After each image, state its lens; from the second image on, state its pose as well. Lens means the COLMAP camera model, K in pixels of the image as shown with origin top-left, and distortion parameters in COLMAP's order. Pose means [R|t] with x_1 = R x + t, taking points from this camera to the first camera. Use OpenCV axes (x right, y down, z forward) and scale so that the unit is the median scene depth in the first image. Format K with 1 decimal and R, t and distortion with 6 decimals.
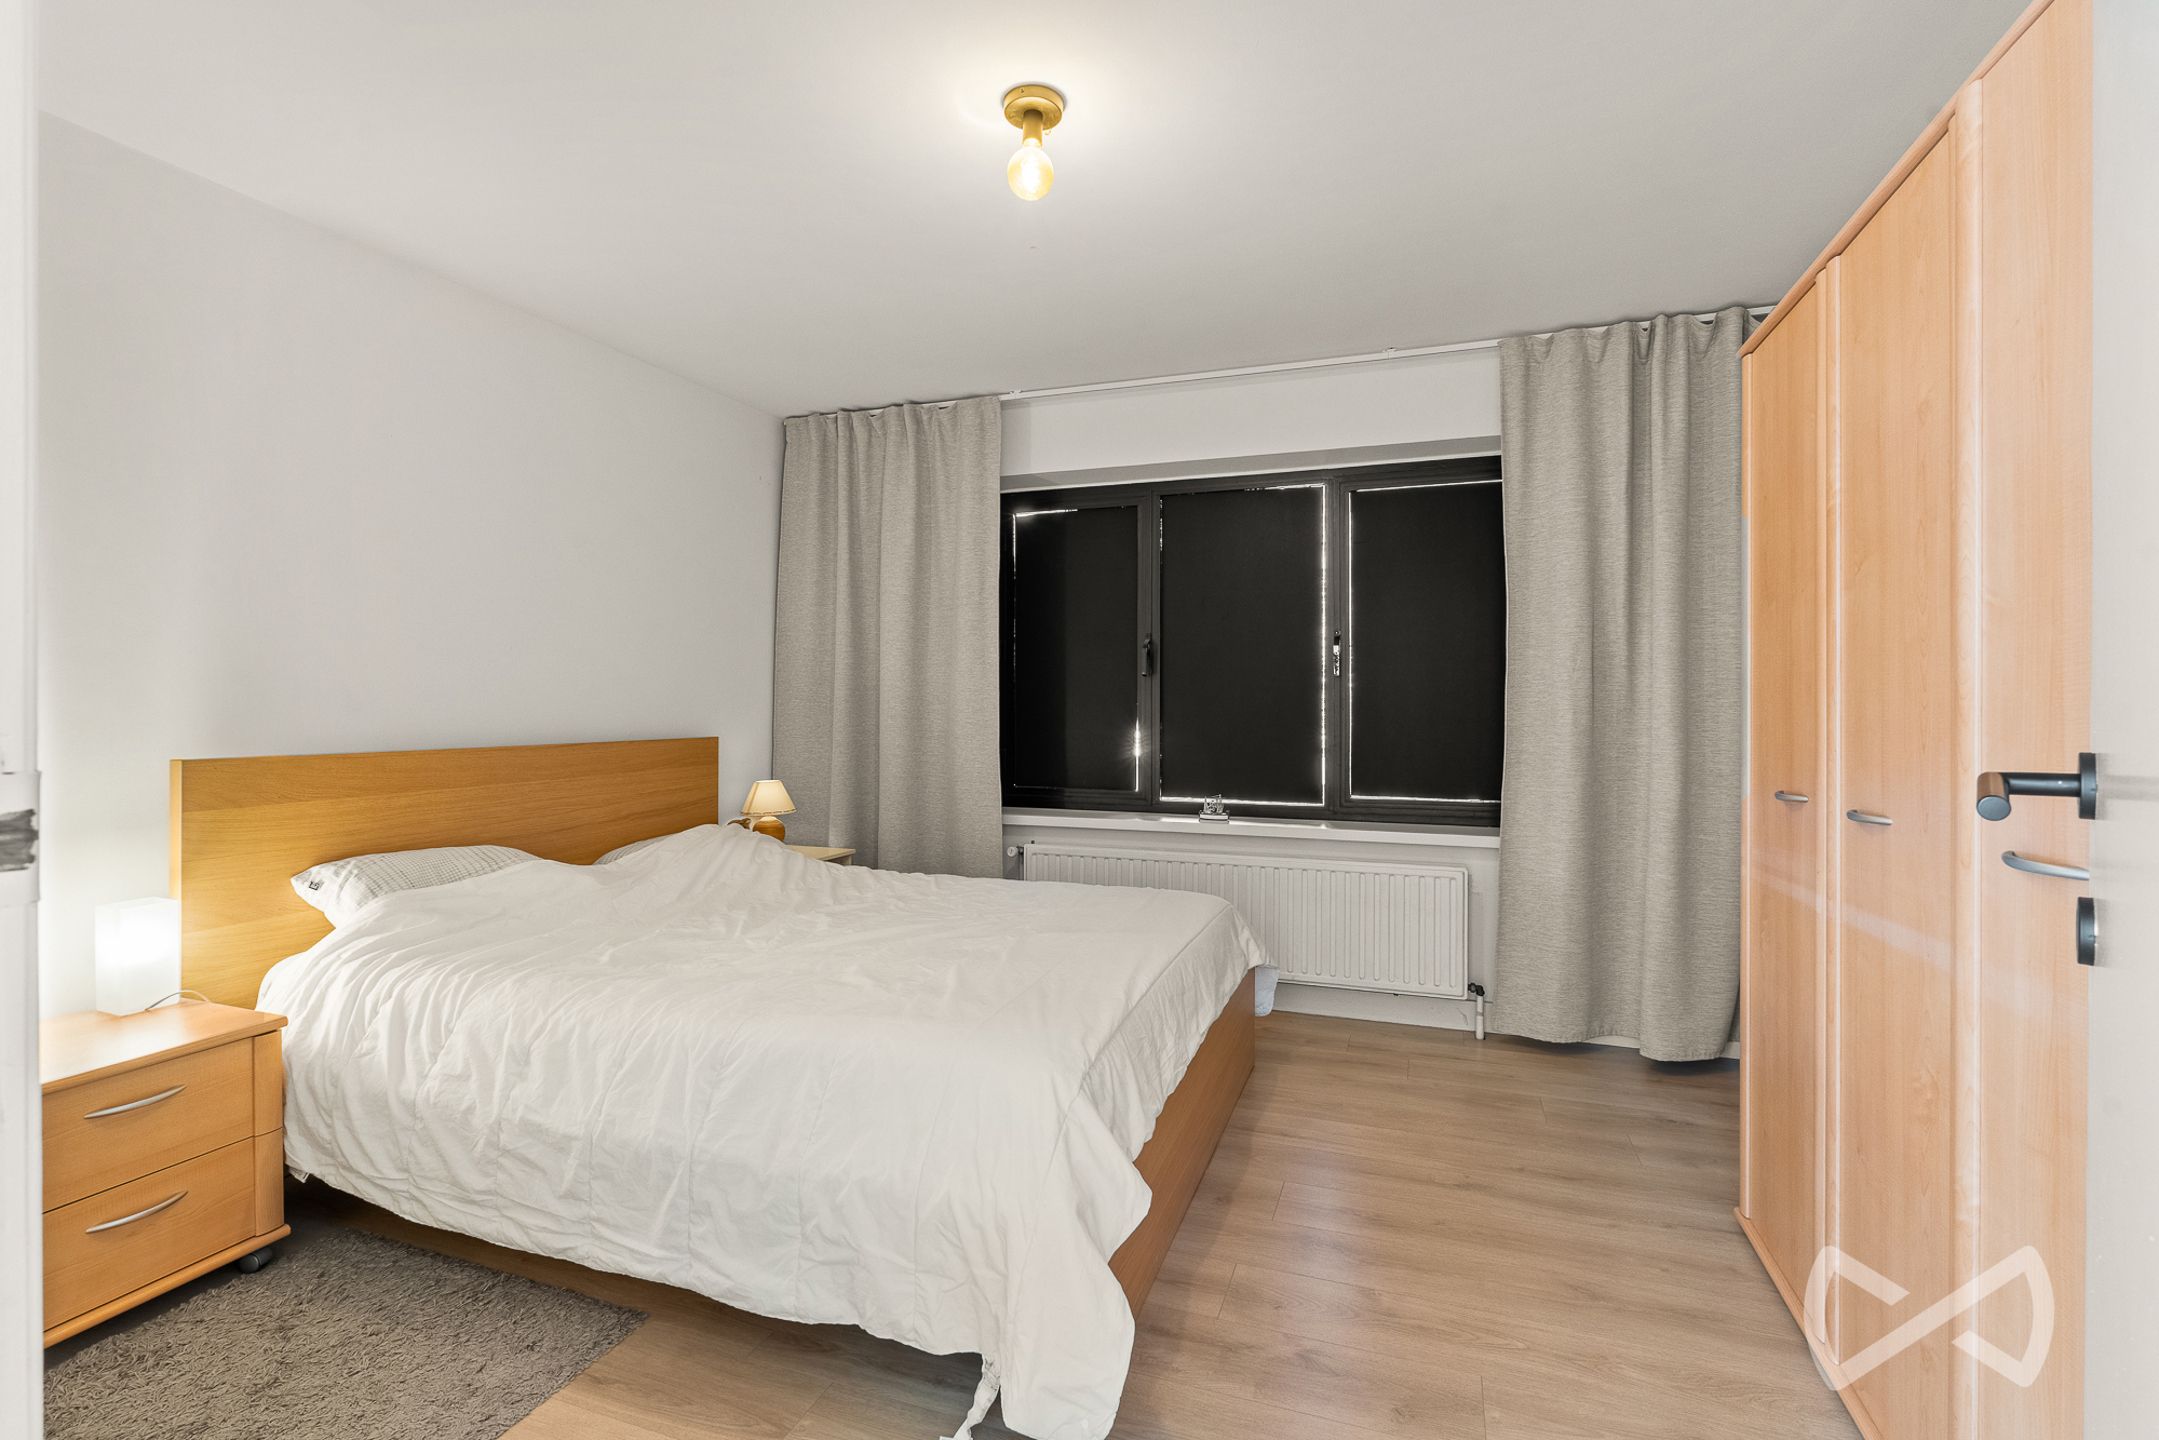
lens RADIAL K [[995.8, 0, 1079.5], [0, 995.8, 720.0], [0, 0, 1]] dist [-0.001358, -0.000104]
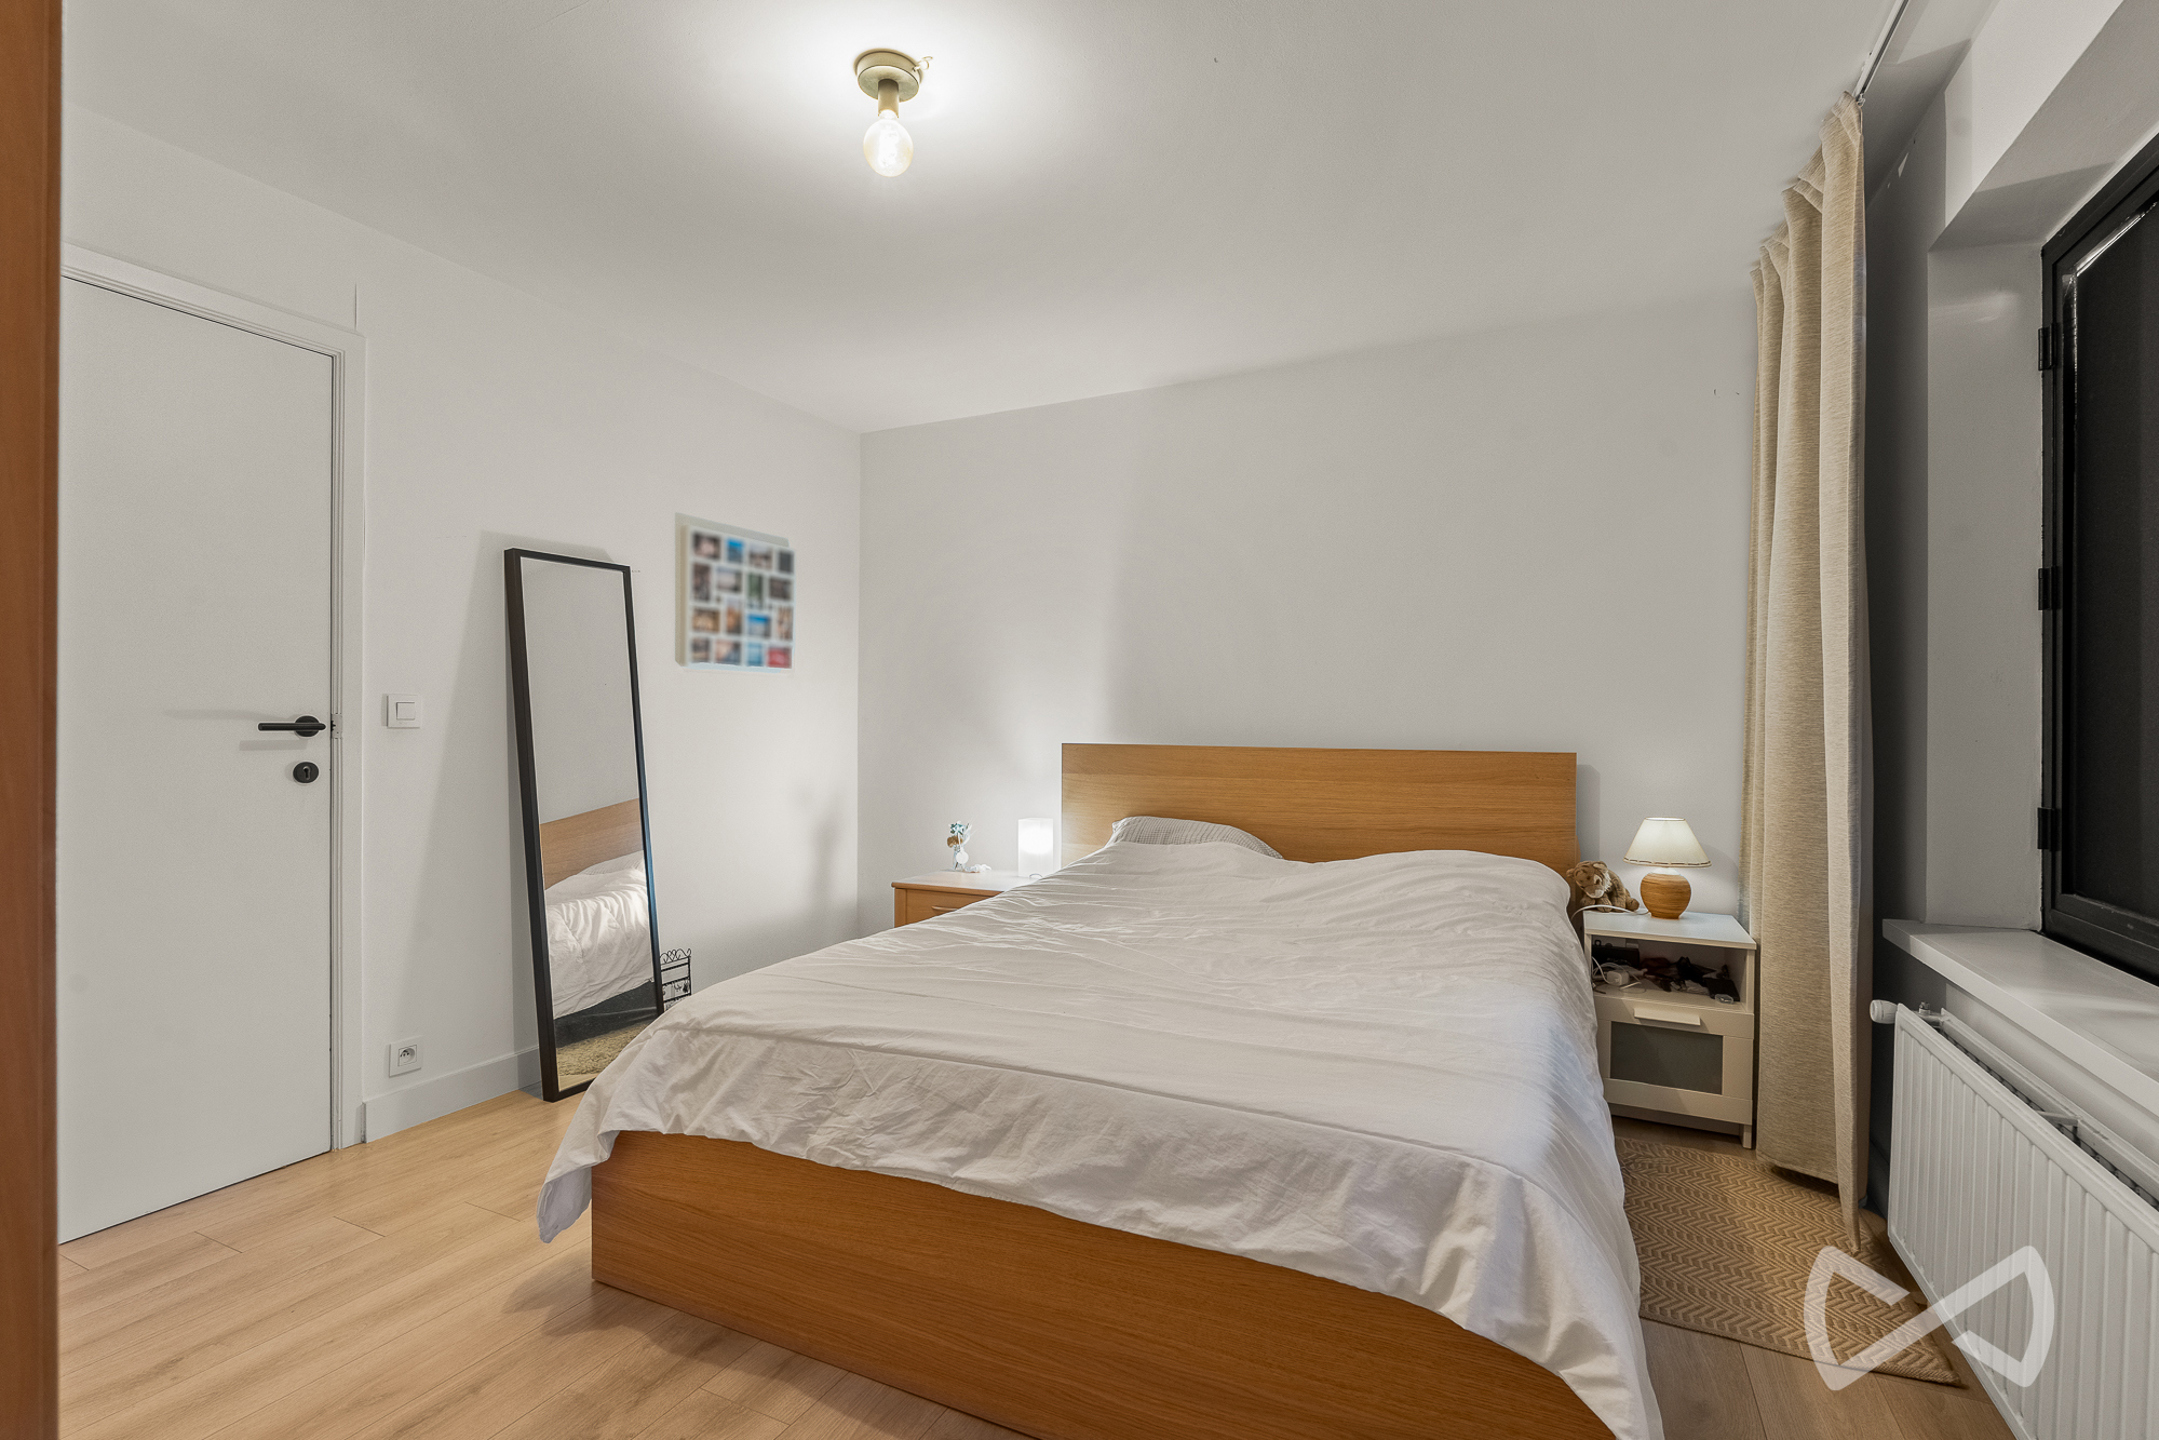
lens RADIAL K [[995.8, 0, 1079.5], [0, 995.8, 720.0], [0, 0, 1]] dist [-0.001358, -0.000104]
pose [[-0.116372, -0.002887, -0.993202, 0.981279], [-0.022110, 0.999755, -0.000316, -0.001327], [0.992960, 0.021923, -0.116407, 1.425387]]
